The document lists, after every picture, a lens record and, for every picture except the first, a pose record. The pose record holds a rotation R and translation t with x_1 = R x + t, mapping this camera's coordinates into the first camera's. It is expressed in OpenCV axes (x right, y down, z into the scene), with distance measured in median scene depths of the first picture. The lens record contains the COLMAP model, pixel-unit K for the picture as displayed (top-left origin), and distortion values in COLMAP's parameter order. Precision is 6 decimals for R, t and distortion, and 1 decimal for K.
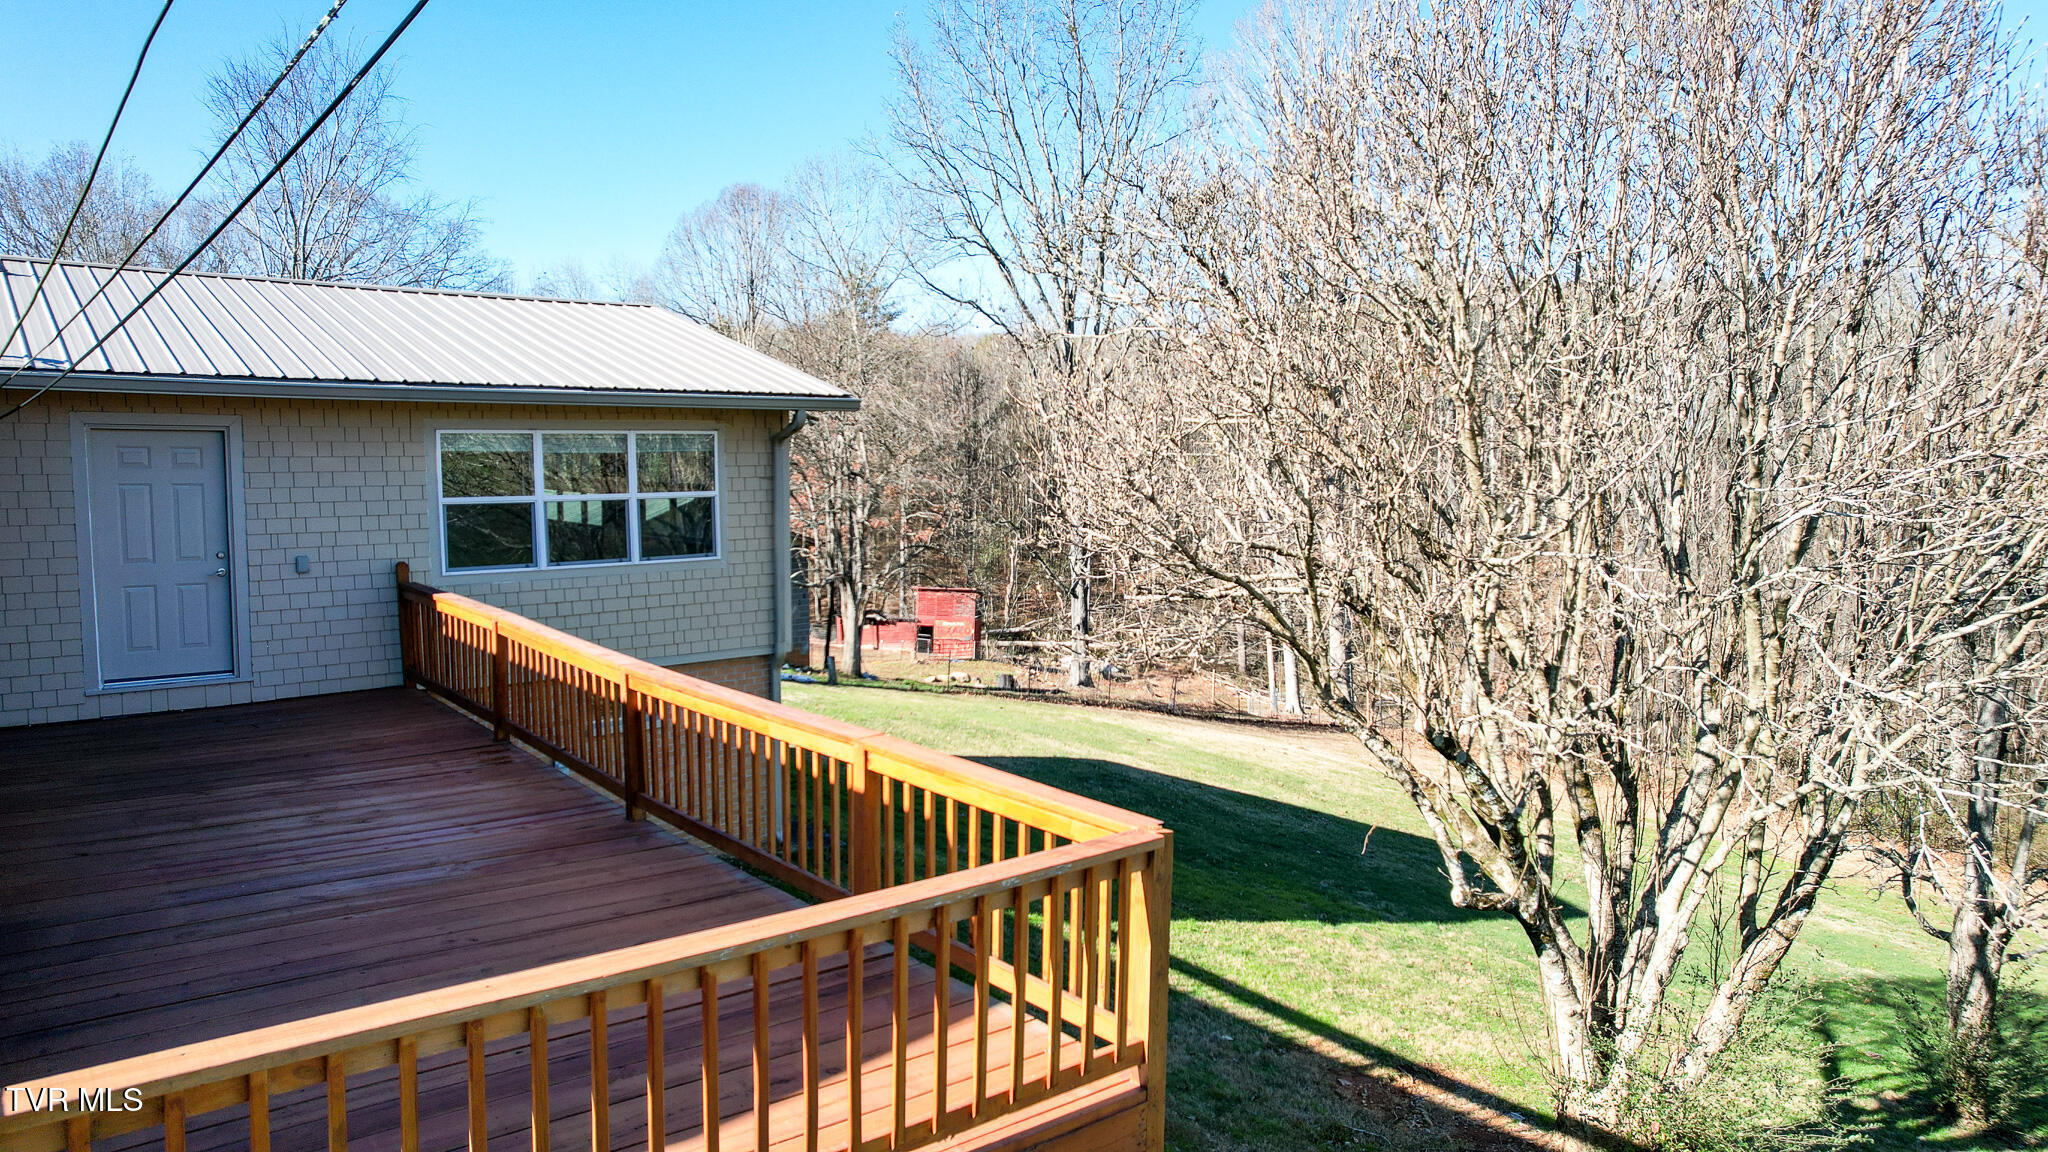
lens RADIAL K [[1311.0, 0, 1018.0], [0, 1311.0, 570.5], [0, 0, 1]] dist [-0.064149, 0.064827]
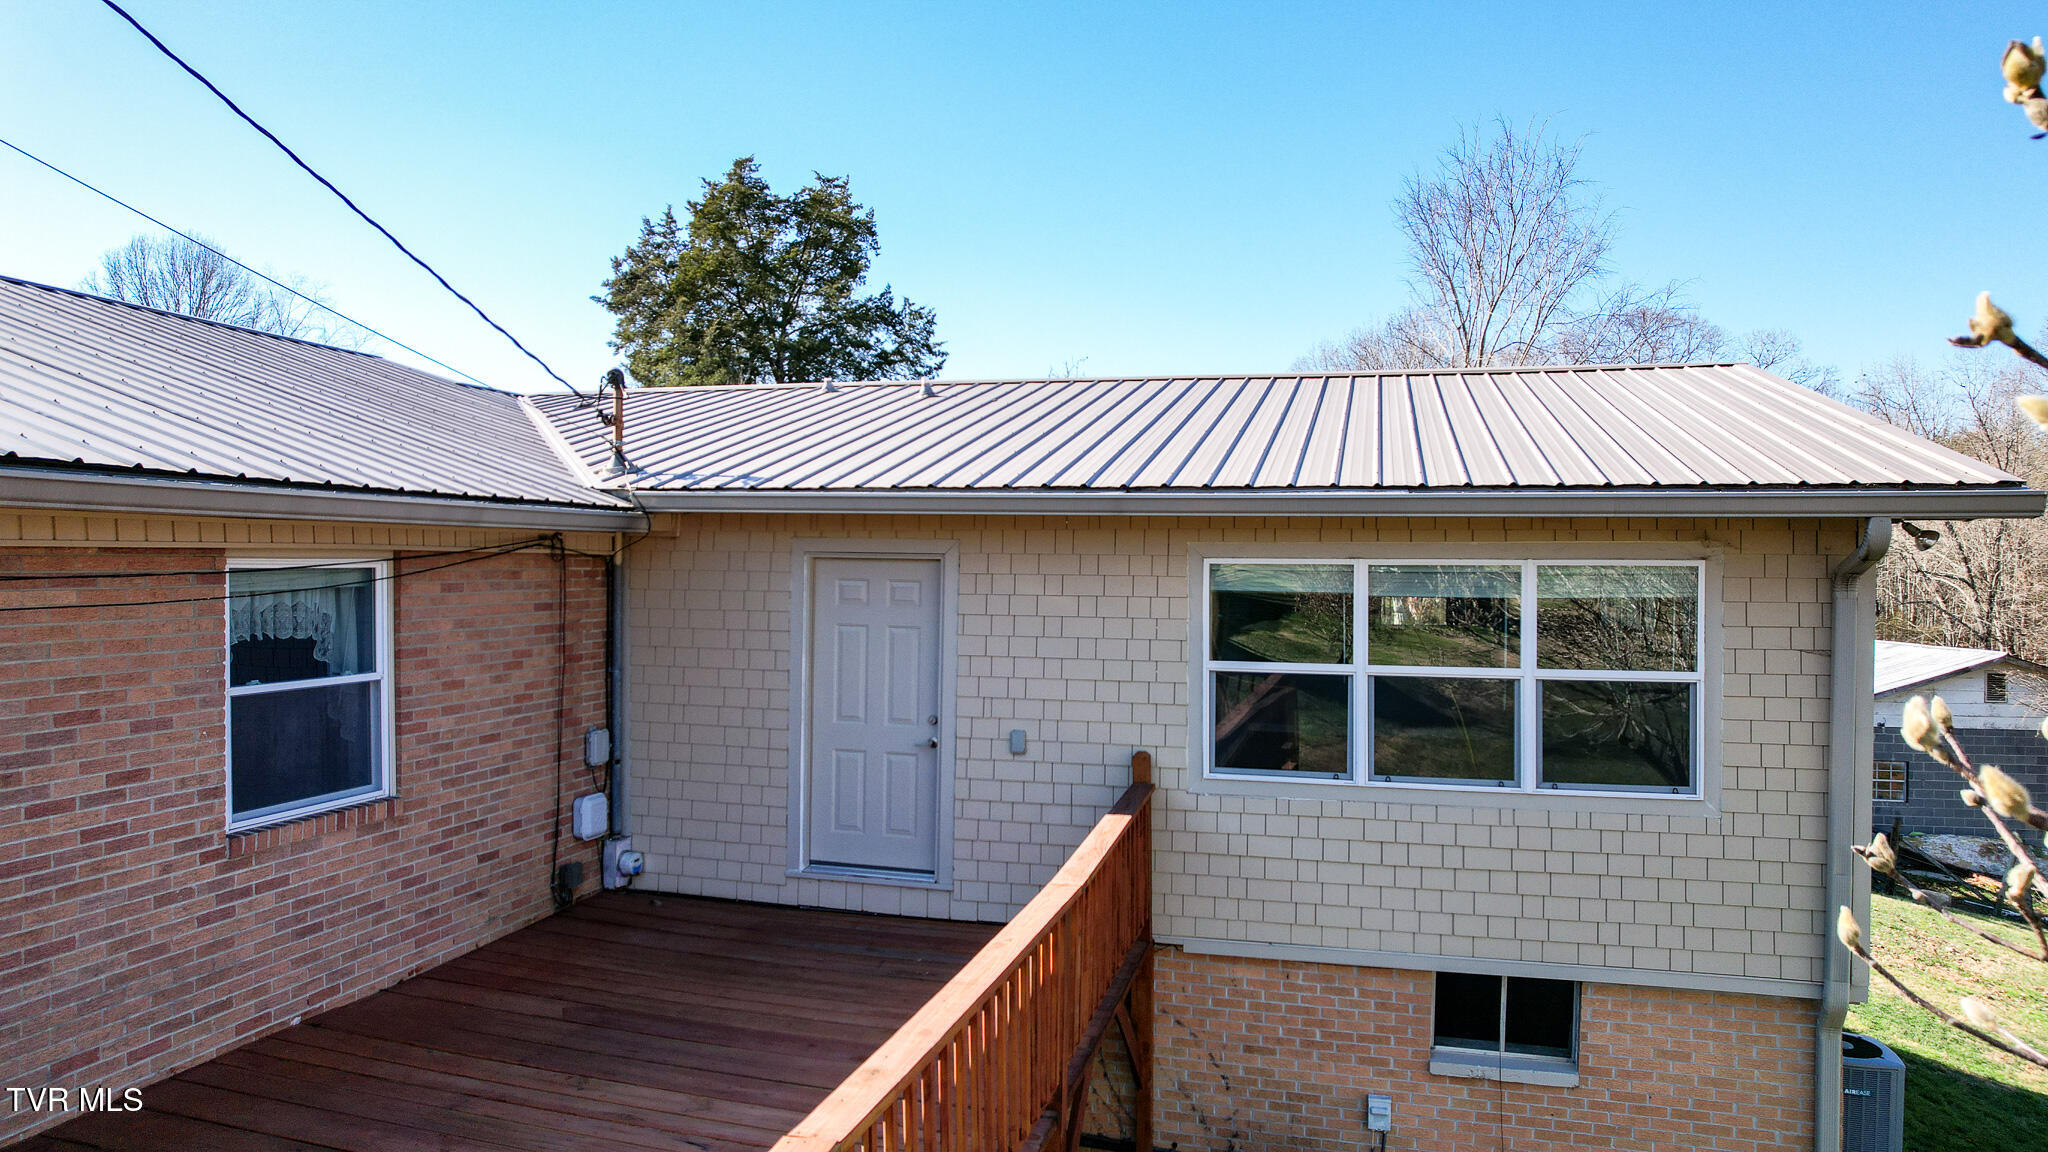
lens RADIAL K [[1325.3, 0, 1024.0], [0, 1325.3, 576.0], [0, 0, 1]] dist [-0.078268, 0.078039]
pose [[0.576321, -0.001918, -0.817221, 0.054770], [-0.088886, 0.993918, -0.065017, -0.047521], [0.812375, 0.110110, 0.572646, 0.543350]]
